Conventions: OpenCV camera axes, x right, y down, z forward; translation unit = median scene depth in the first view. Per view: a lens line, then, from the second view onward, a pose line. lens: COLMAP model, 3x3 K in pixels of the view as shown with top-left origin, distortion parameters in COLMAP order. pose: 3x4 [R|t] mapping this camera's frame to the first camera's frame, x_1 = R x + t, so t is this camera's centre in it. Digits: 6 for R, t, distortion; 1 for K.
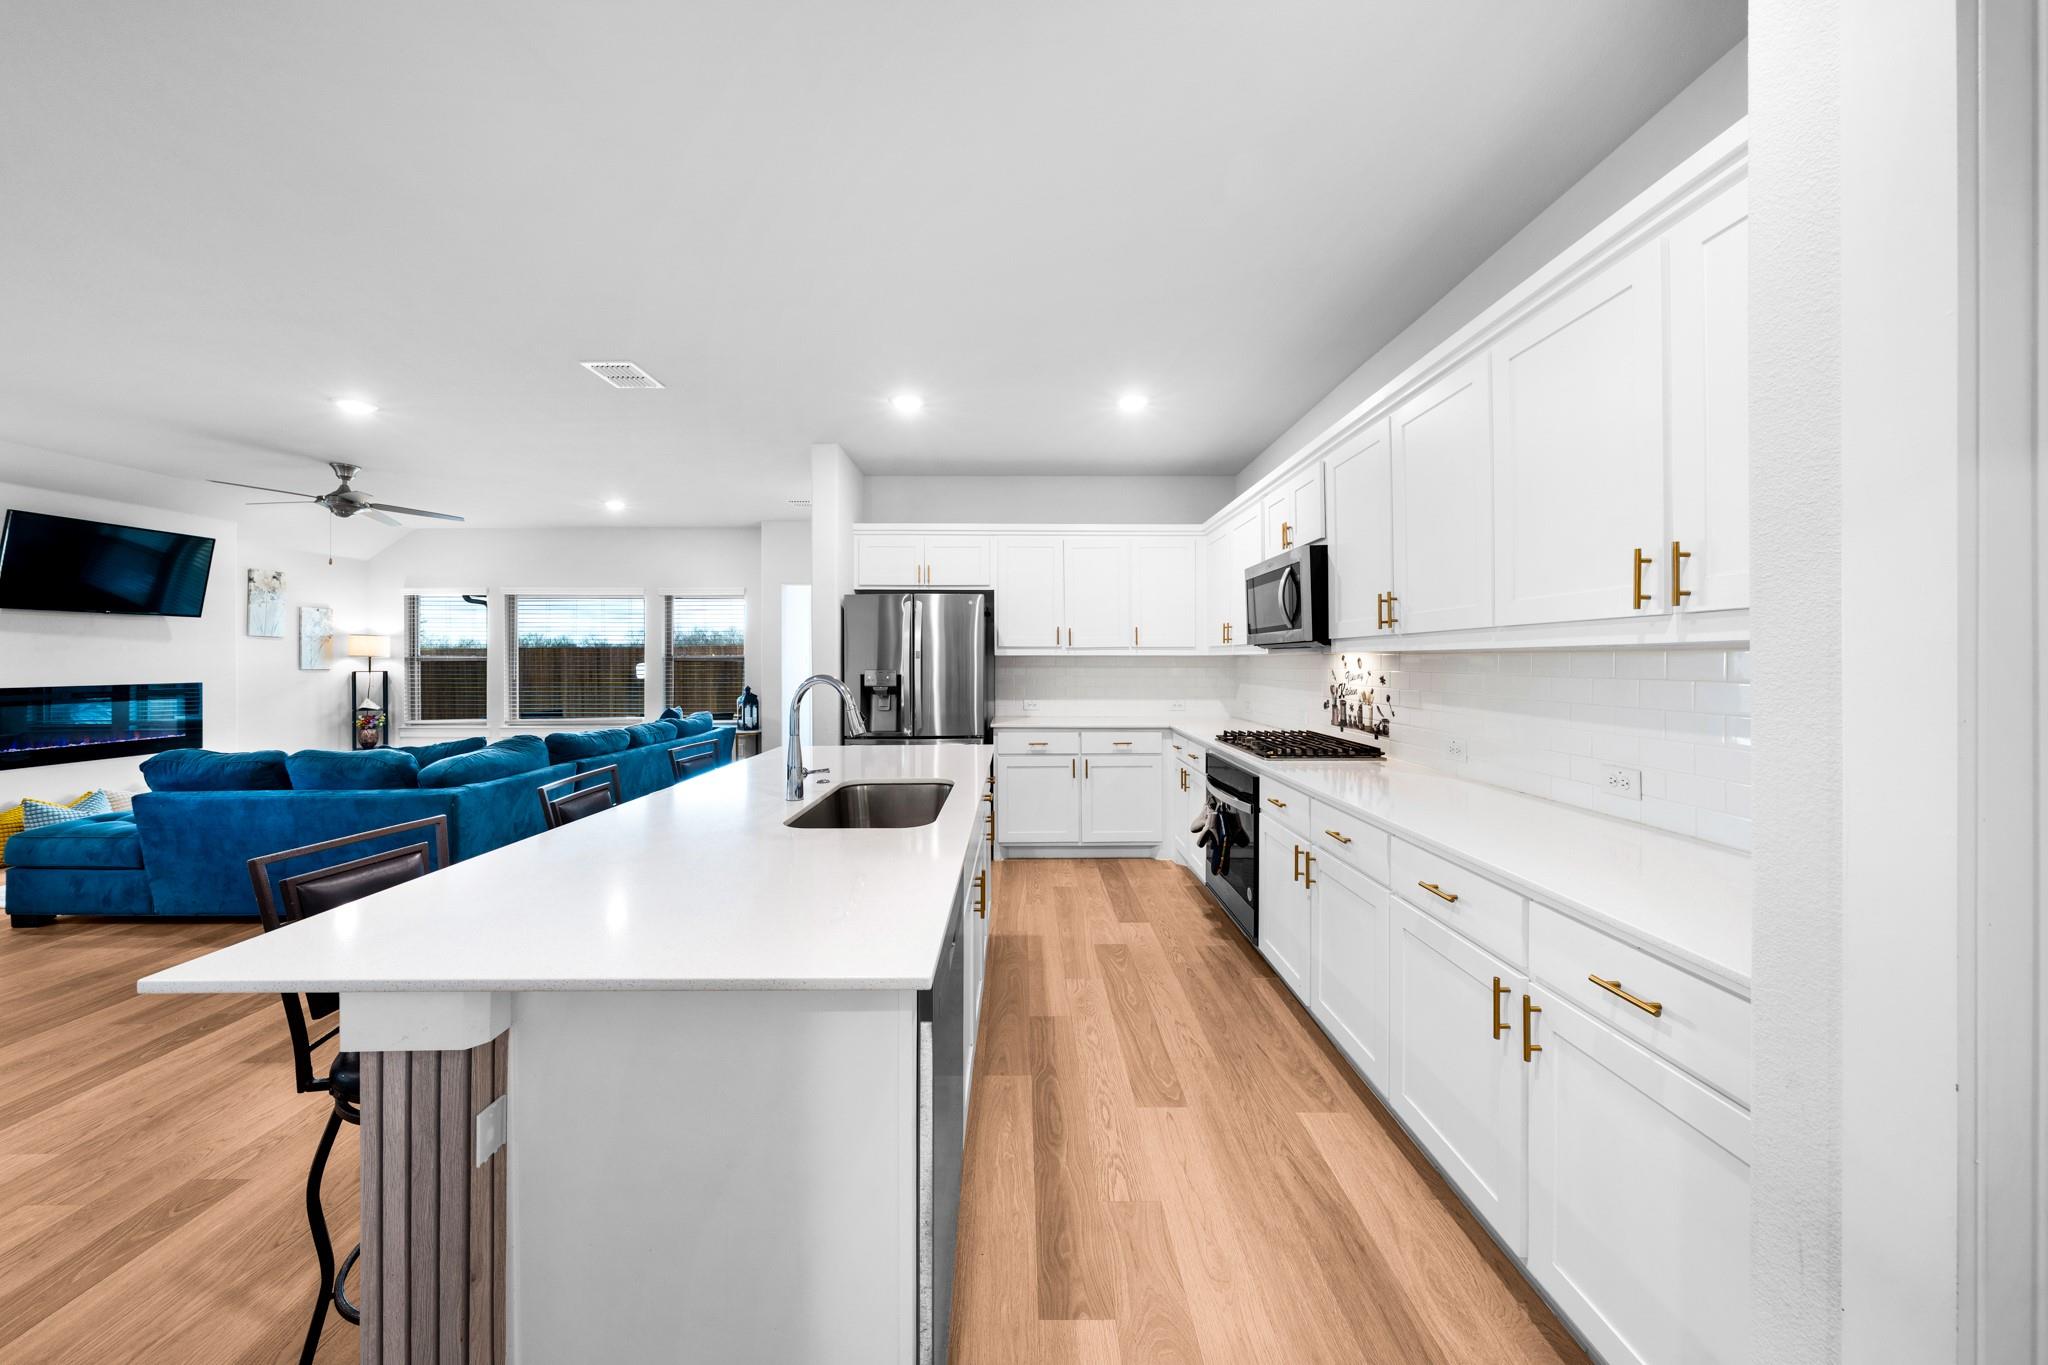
lens RADIAL K [[696.0, 0, 1022.2], [0, 696.0, 658.5], [0, 0, 1]] dist [0.000880, 0.000121]
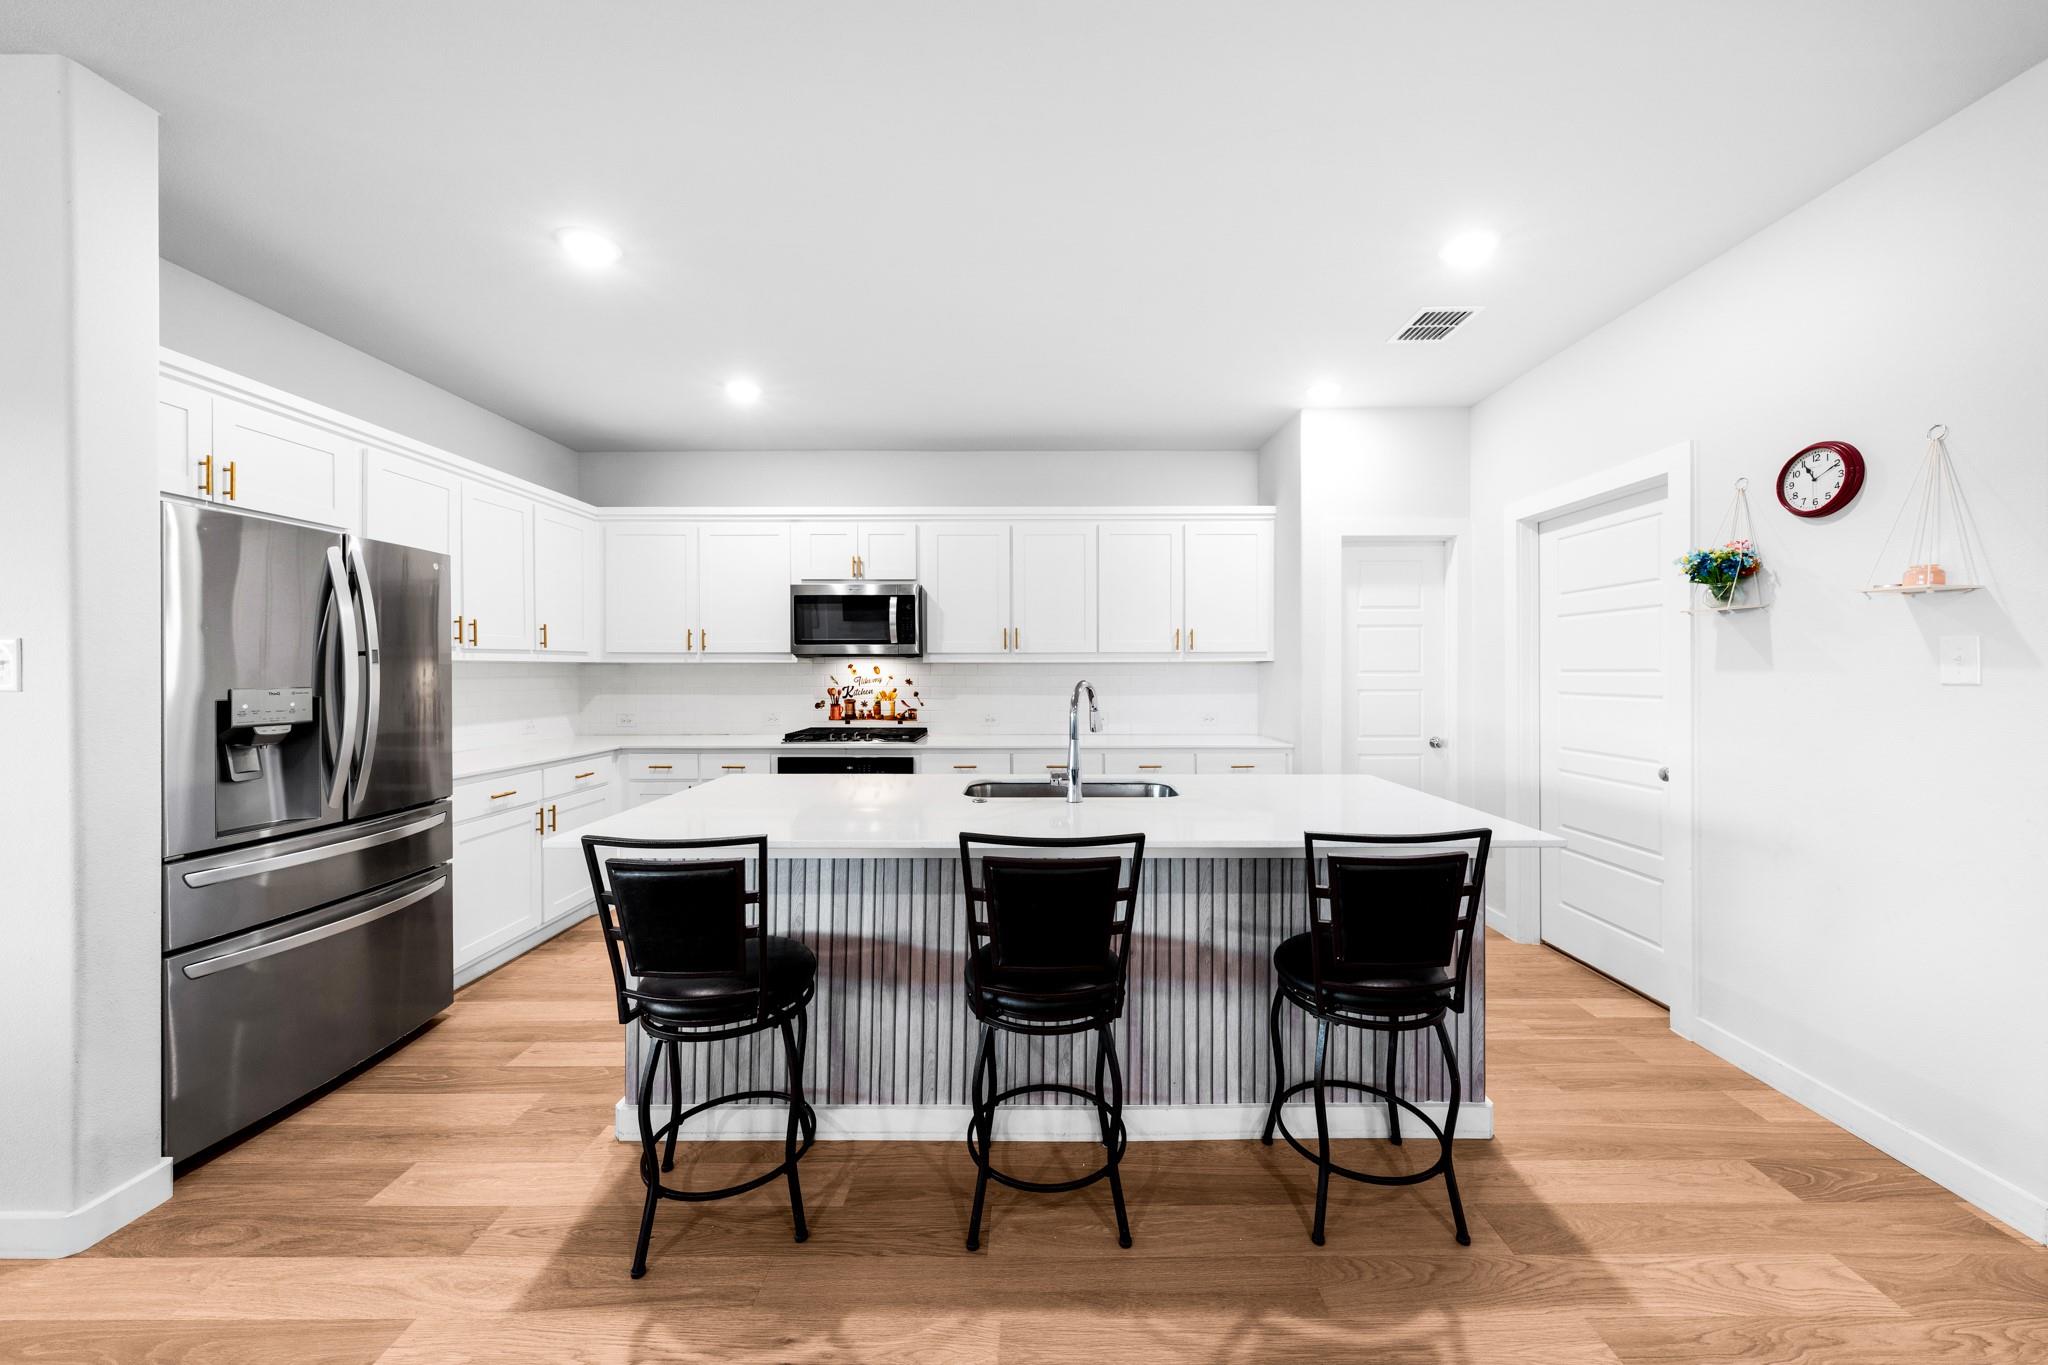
lens RADIAL K [[713.4, 0, 1047.6], [0, 713.4, 671.9], [0, 0, 1]] dist [-0.001298, -0.000058]
pose [[-0.000542, -0.002197, 0.999997, -0.662085], [0.000154, 0.999998, 0.002197, 0.005397], [-1.000000, 0.000155, -0.000541, 0.498066]]
